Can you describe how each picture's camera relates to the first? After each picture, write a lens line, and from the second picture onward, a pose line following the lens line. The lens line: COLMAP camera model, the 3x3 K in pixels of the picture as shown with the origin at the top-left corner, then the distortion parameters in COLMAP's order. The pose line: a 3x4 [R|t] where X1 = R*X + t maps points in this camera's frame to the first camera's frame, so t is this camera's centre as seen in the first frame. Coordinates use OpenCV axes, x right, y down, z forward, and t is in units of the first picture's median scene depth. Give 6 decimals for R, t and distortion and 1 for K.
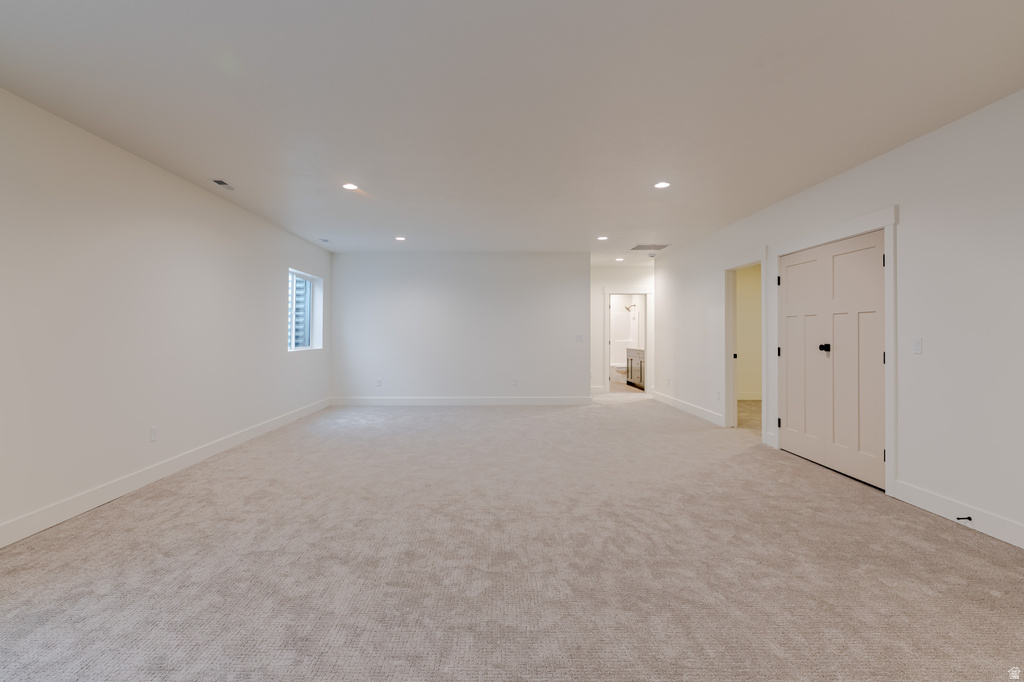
lens RADIAL K [[528.0, 0, 512.1], [0, 528.0, 334.3], [0, 0, 1]] dist [0.007392, 0.000135]
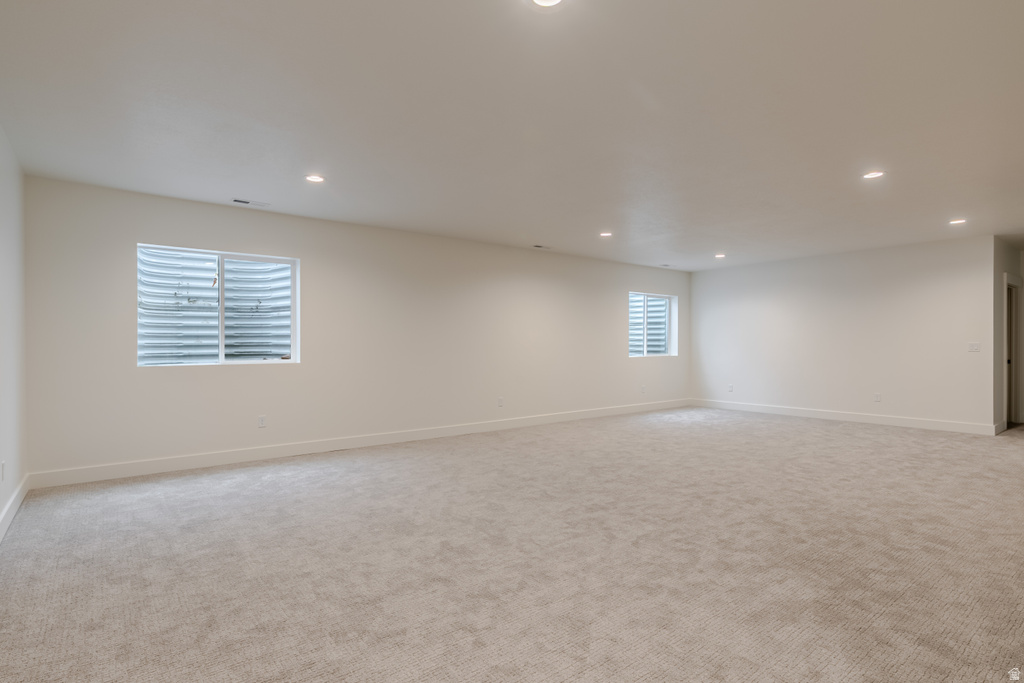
lens RADIAL K [[528.0, 0, 511.9], [0, 528.0, 345.2], [0, 0, 1]] dist [0.007392, 0.000135]
pose [[0.617936, -0.000346, -0.786228, 0.903193], [0.001440, 0.999999, 0.000692, 0.006466], [0.786227, -0.001560, 0.617936, -0.040580]]
